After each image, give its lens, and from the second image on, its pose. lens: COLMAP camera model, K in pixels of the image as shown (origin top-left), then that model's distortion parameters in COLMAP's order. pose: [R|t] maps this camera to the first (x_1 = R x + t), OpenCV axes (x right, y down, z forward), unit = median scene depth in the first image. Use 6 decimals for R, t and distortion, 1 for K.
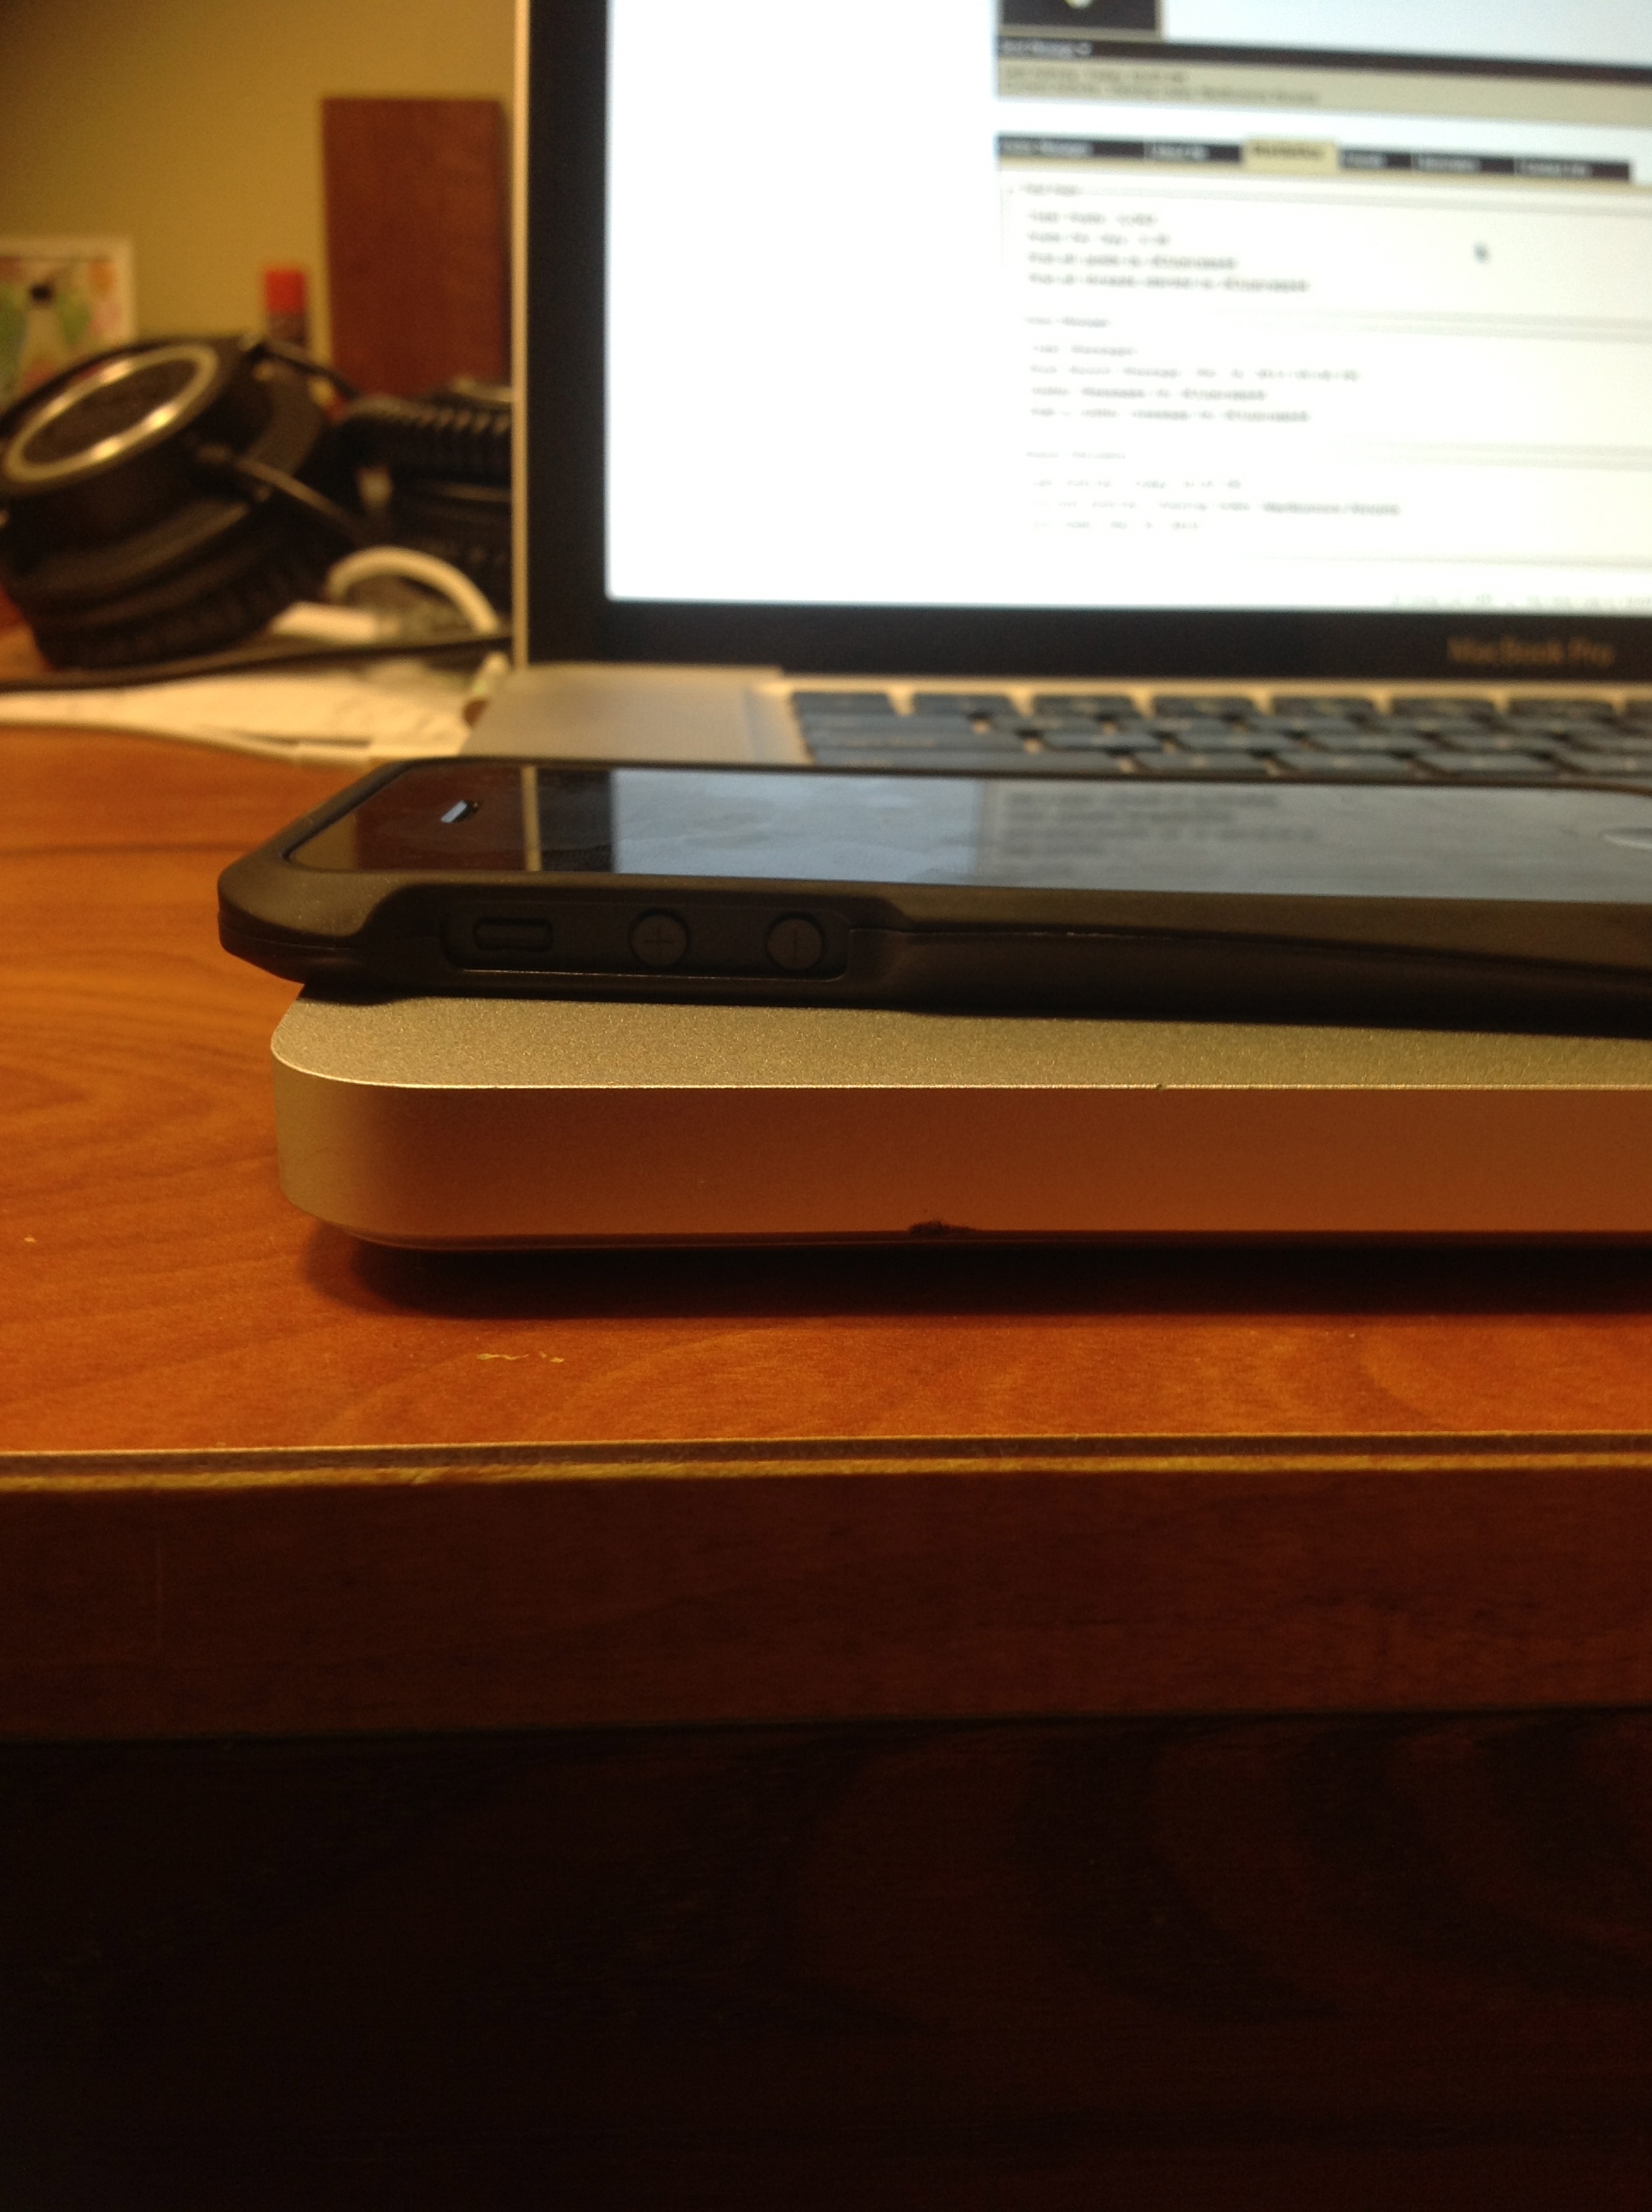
lens RADIAL K [[2221.8, 0, 826.0], [0, 2221.8, 1106.0], [0, 0, 1]] dist [0.182029, -0.566598]
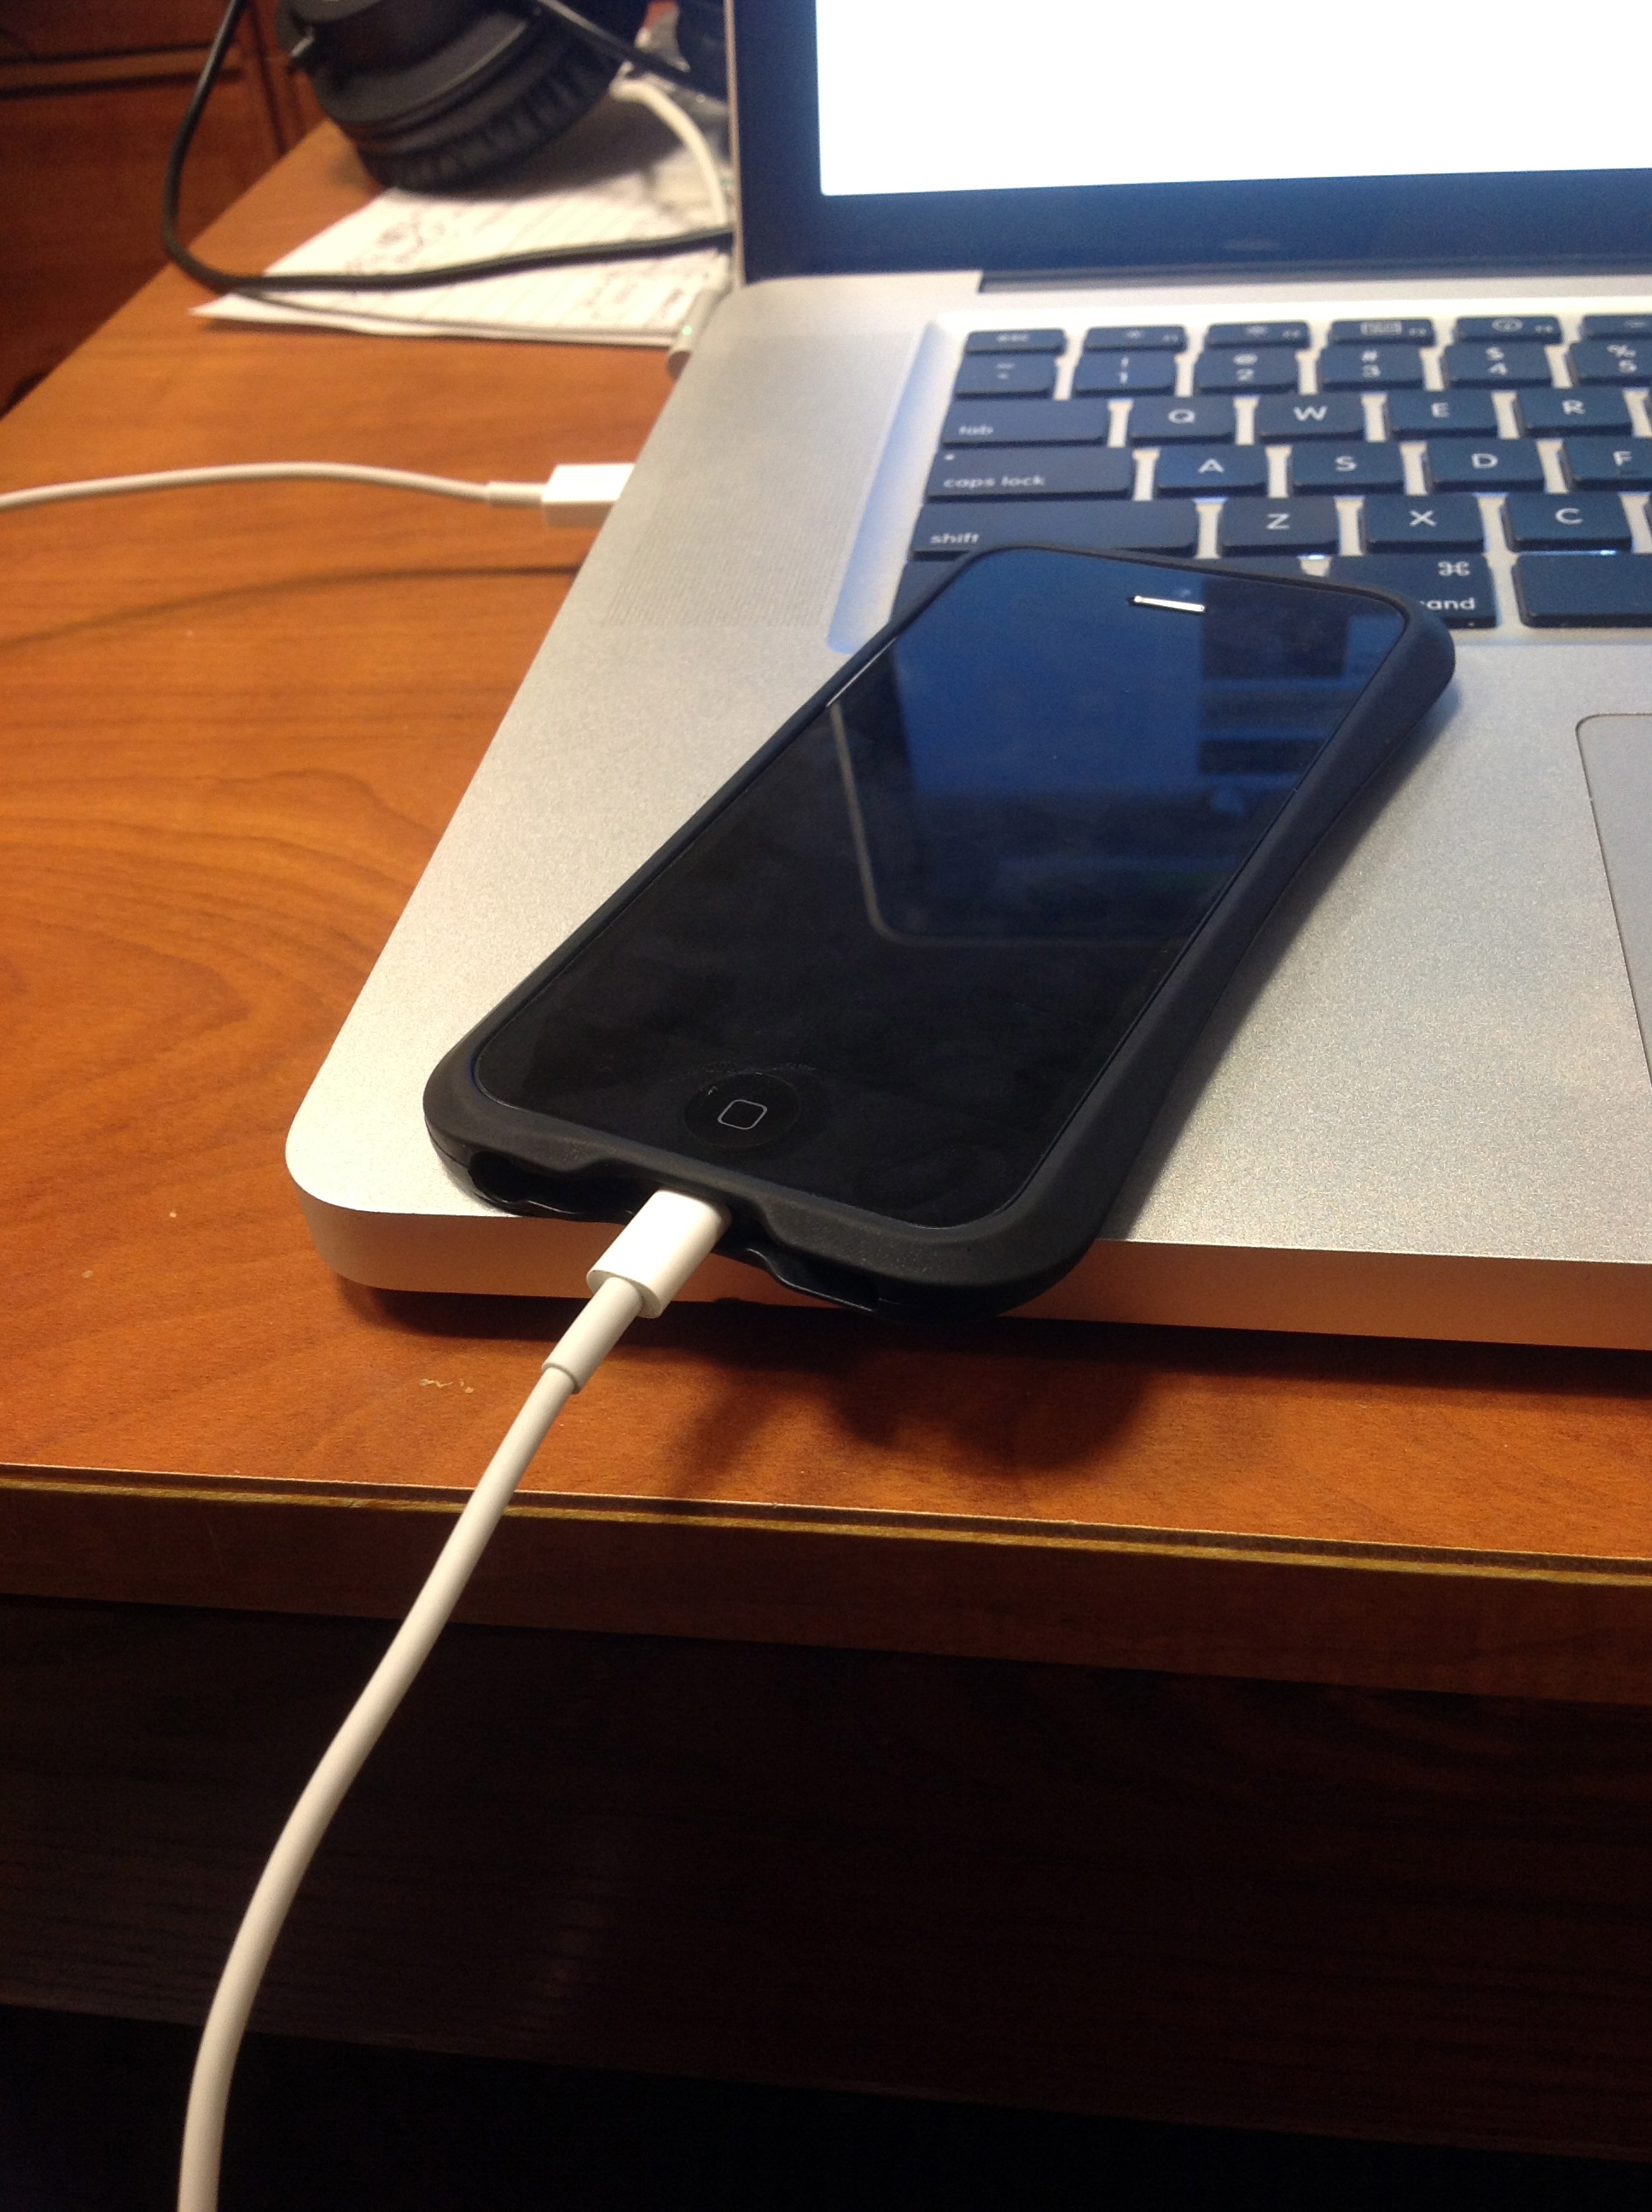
lens RADIAL K [[2221.8, 0, 826.0], [0, 2221.8, 1106.0], [0, 0, 1]] dist [0.182029, -0.566598]
pose [[0.970743, 0.057549, -0.233124, 0.442799], [0.036066, 0.924898, 0.378502, -0.611178], [0.237398, -0.375836, 0.895762, -0.199272]]
